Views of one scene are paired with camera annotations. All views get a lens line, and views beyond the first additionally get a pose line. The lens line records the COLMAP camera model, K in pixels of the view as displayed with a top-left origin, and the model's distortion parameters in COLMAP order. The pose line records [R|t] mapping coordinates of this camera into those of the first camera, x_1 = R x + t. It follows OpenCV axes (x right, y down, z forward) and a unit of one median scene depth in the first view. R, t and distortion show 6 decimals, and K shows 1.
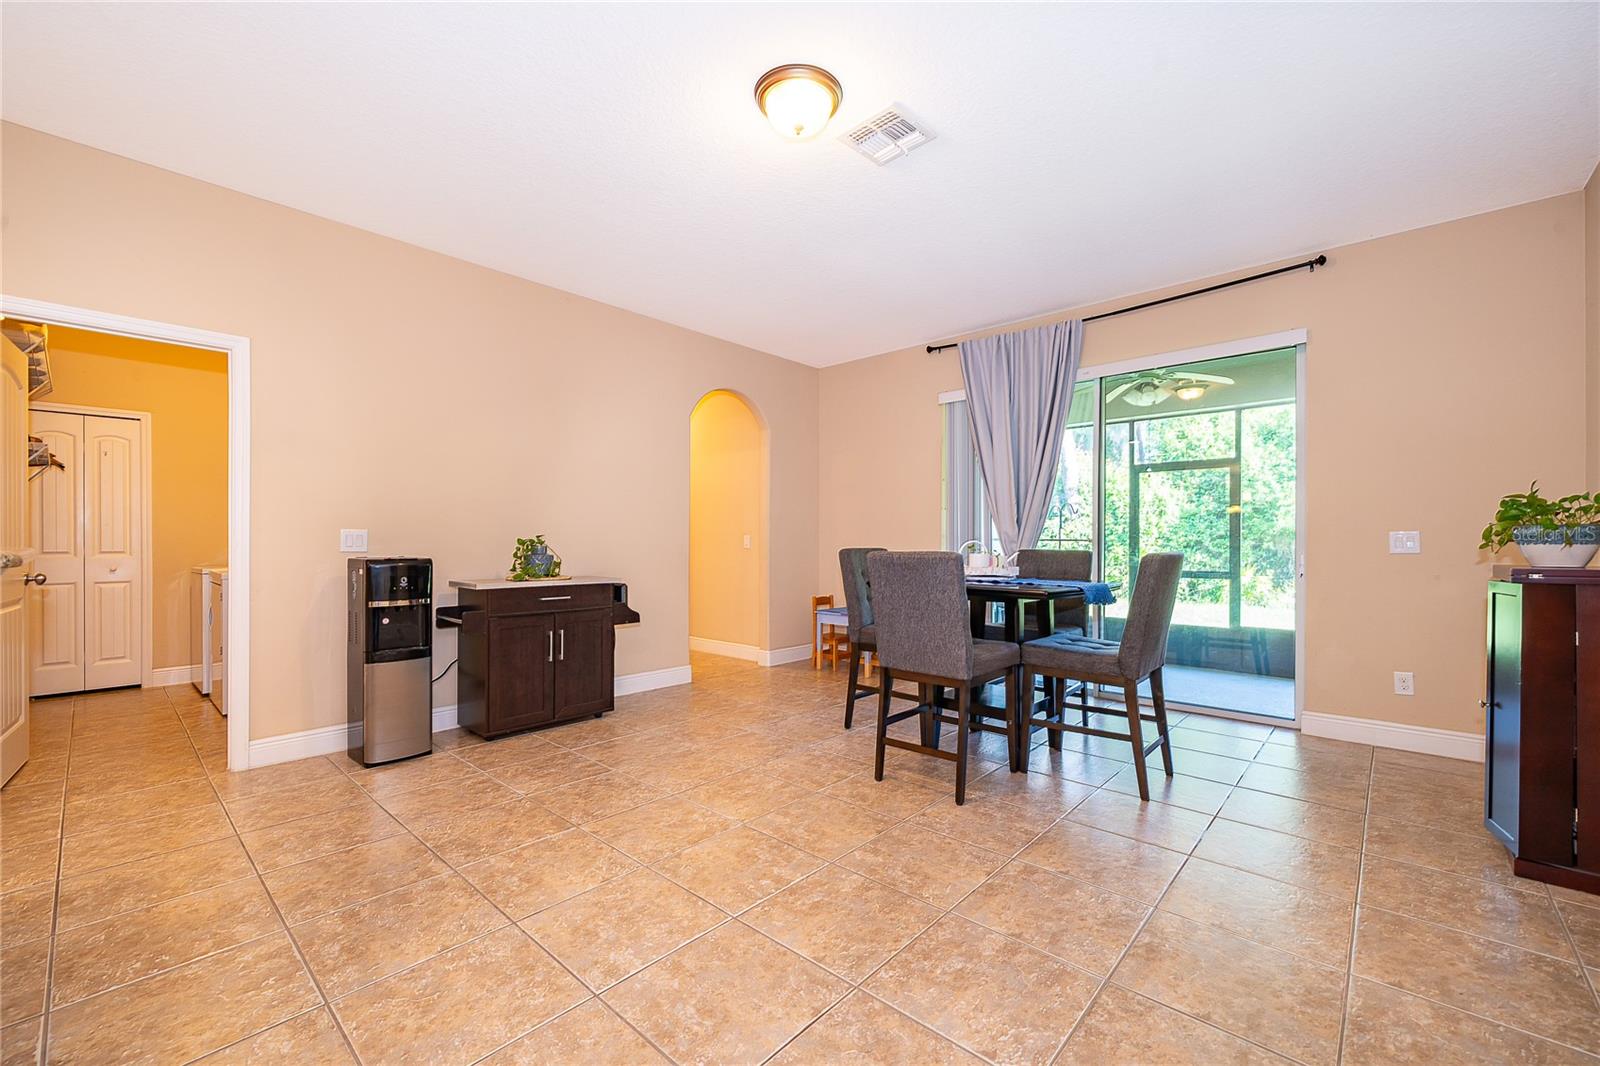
lens RADIAL K [[656.3, 0, 796.3], [0, 656.3, 542.9], [0, 0, 1]] dist [-0.000248, -0.000356]
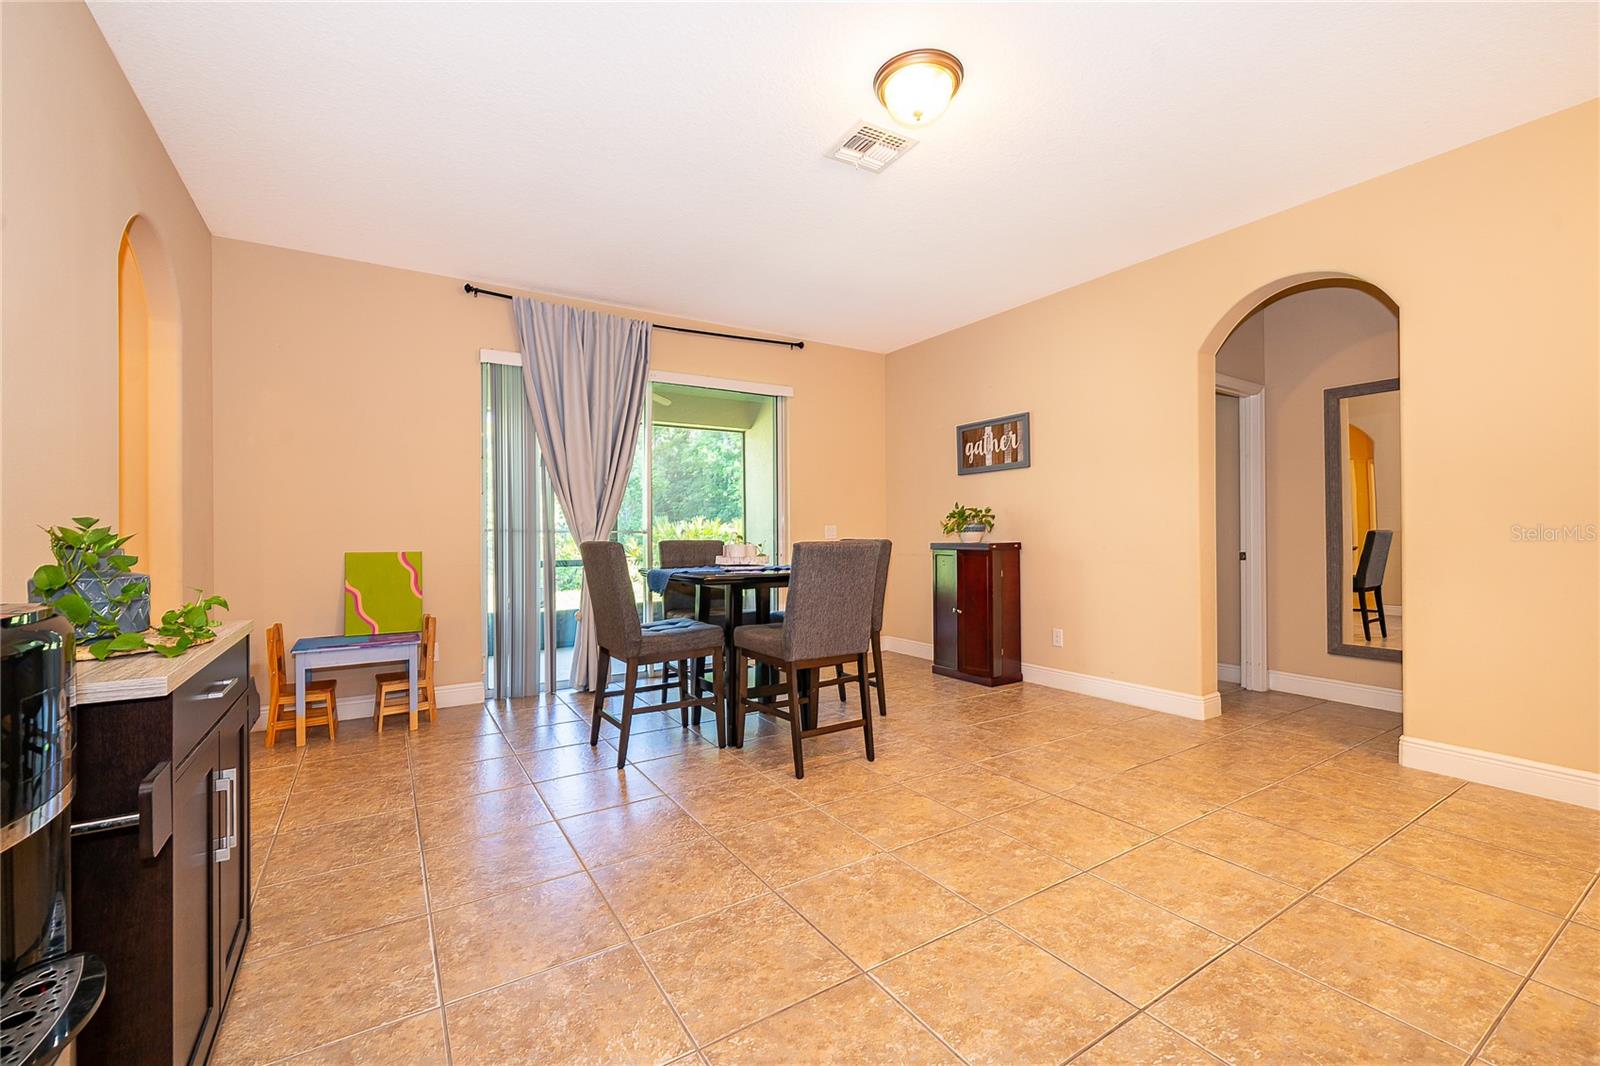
lens RADIAL K [[661.9, 0, 800.2], [0, 661.9, 531.6], [0, 0, 1]] dist [-0.001505, 0.000596]
pose [[0.258906, -0.003180, 0.965897, -0.952822], [0.007621, 0.999970, 0.001249, -0.004998], [-0.965873, 0.007037, 0.258922, 0.863595]]
